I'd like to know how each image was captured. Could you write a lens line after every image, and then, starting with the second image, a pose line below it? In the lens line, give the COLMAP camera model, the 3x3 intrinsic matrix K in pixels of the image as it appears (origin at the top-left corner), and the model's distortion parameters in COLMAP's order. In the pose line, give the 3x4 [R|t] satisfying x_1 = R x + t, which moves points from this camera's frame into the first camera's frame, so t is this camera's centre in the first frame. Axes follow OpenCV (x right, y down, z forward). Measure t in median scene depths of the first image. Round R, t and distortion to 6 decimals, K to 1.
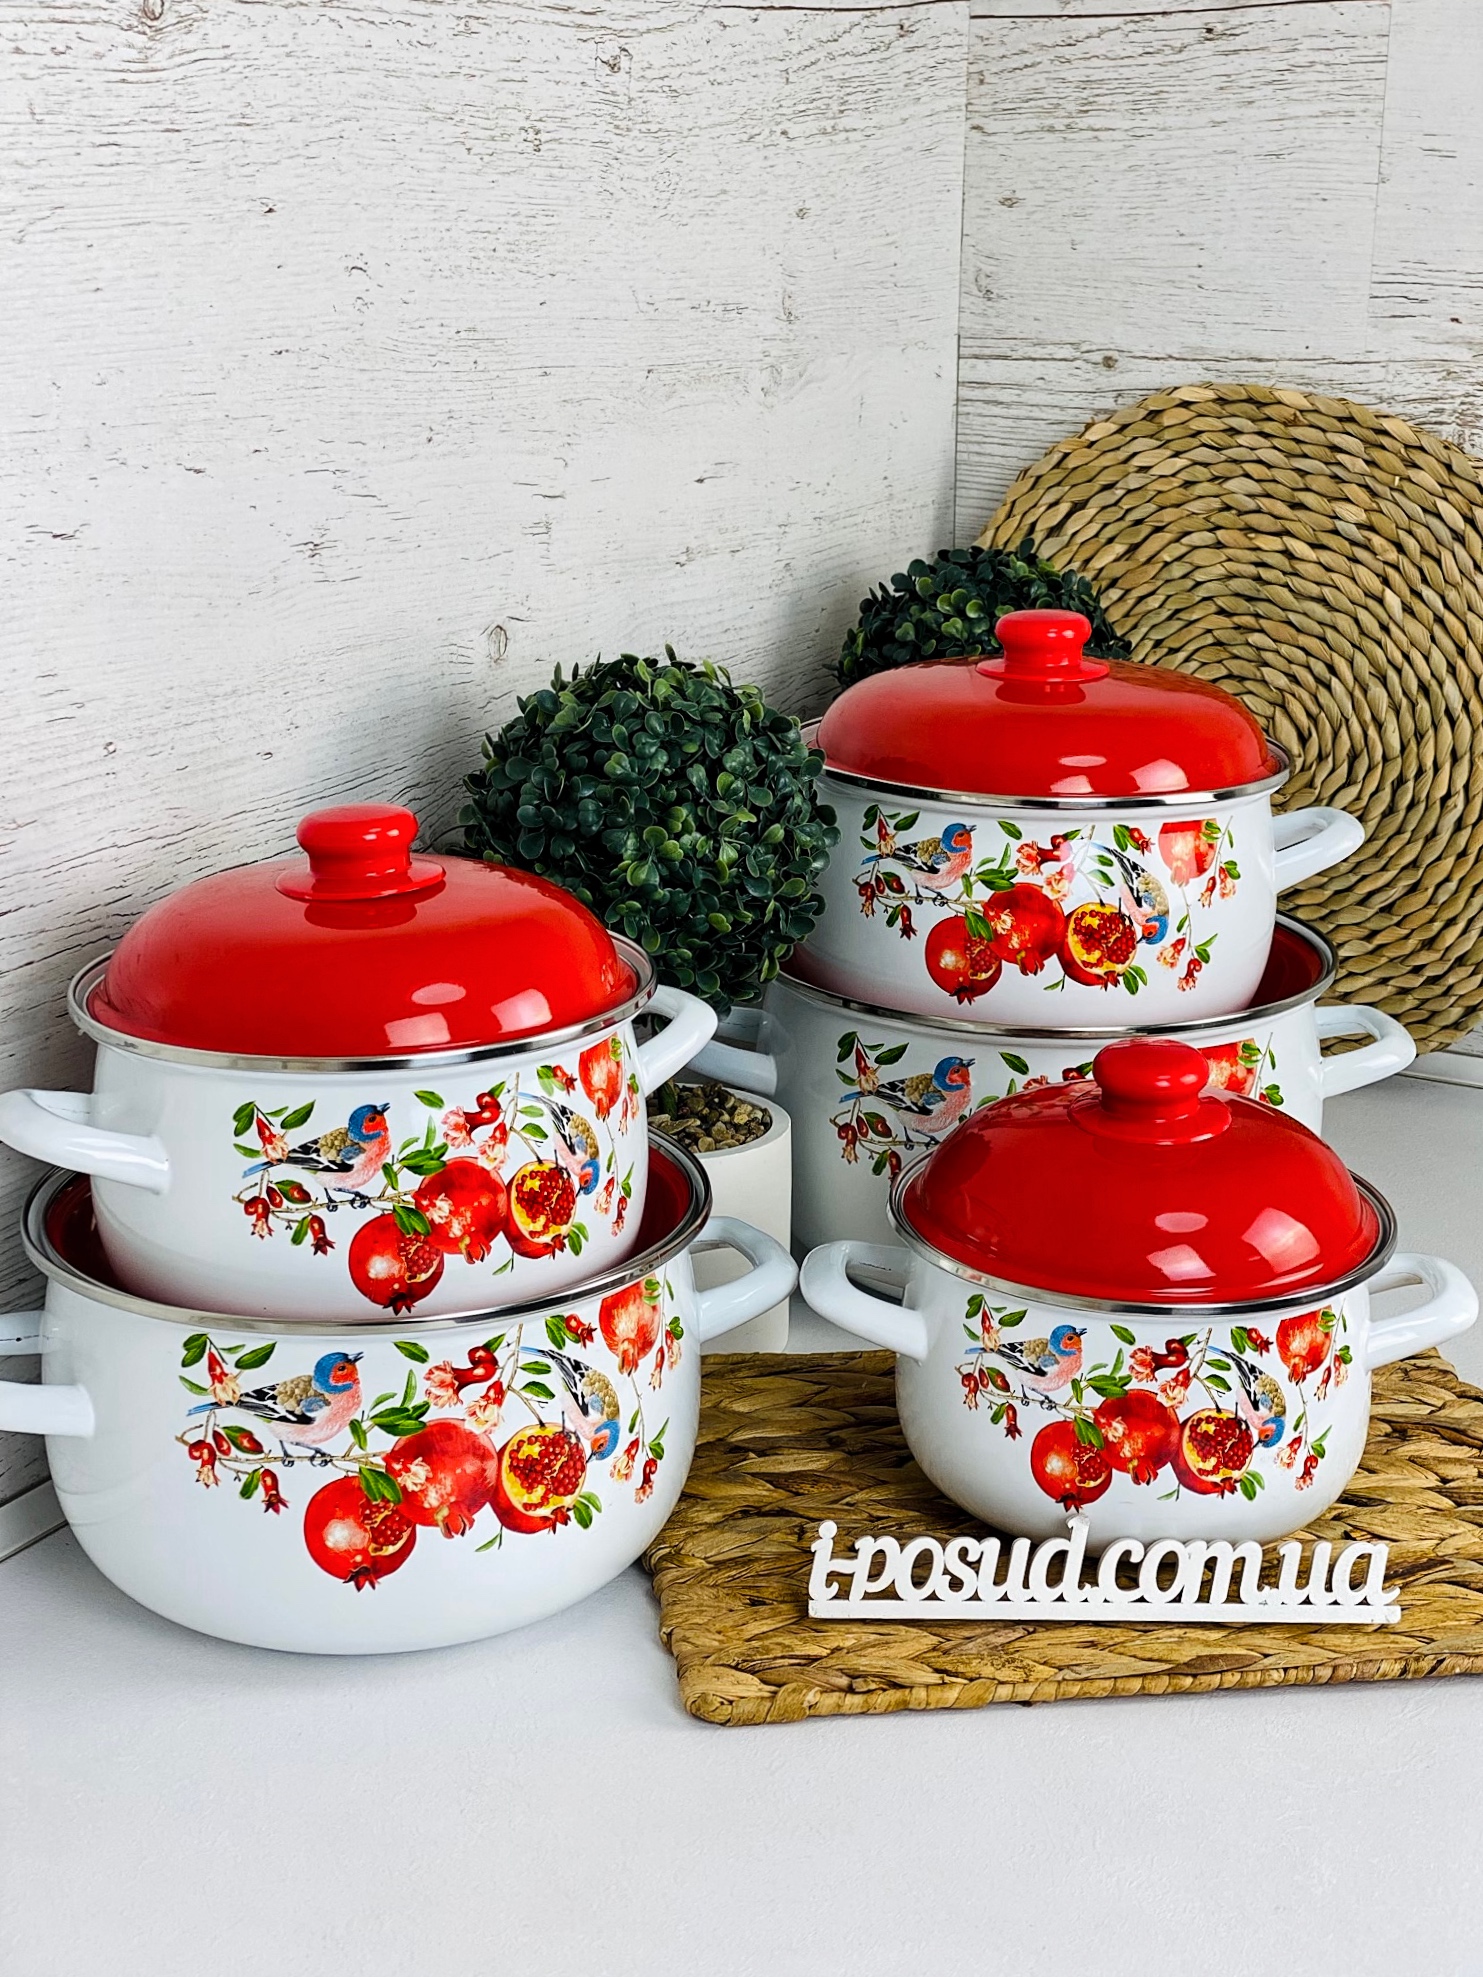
lens RADIAL K [[3095.5, 0, 680.2], [0, 3095.5, 950.0], [0, 0, 1]] dist [0.133009, -0.383564]
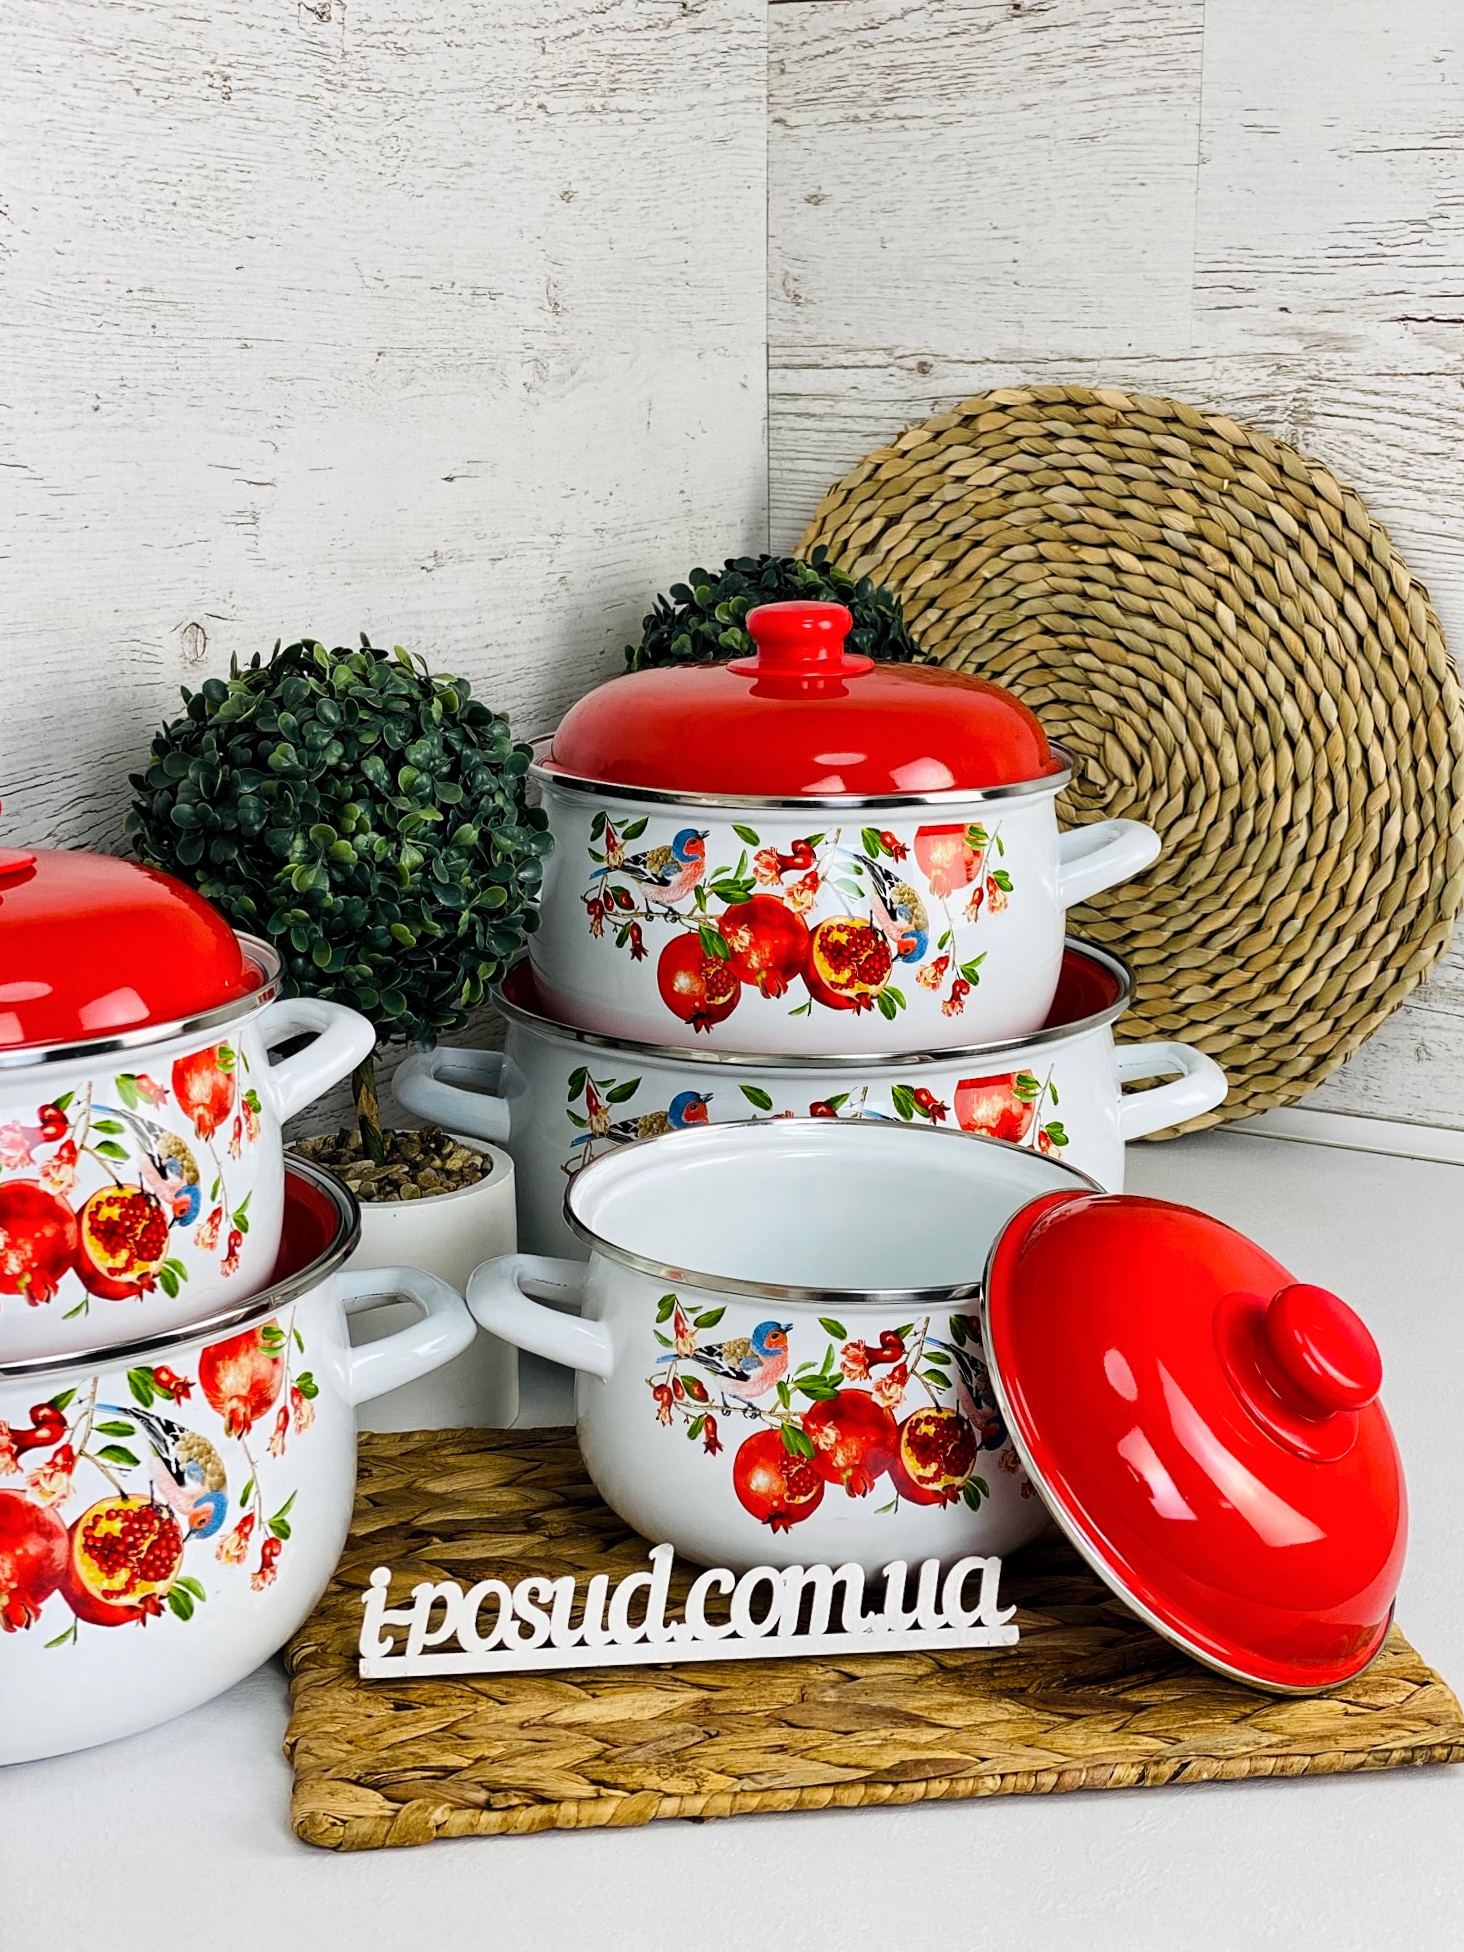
lens RADIAL K [[3072.0, 0, 724.0], [0, 3072.0, 932.6], [0, 0, 1]] dist [0.143695, -0.361440]
pose [[0.999936, -0.010124, -0.005067, 0.086723], [0.009826, 0.998388, -0.055894, 0.032392], [0.005625, 0.055841, 0.998424, 0.096580]]
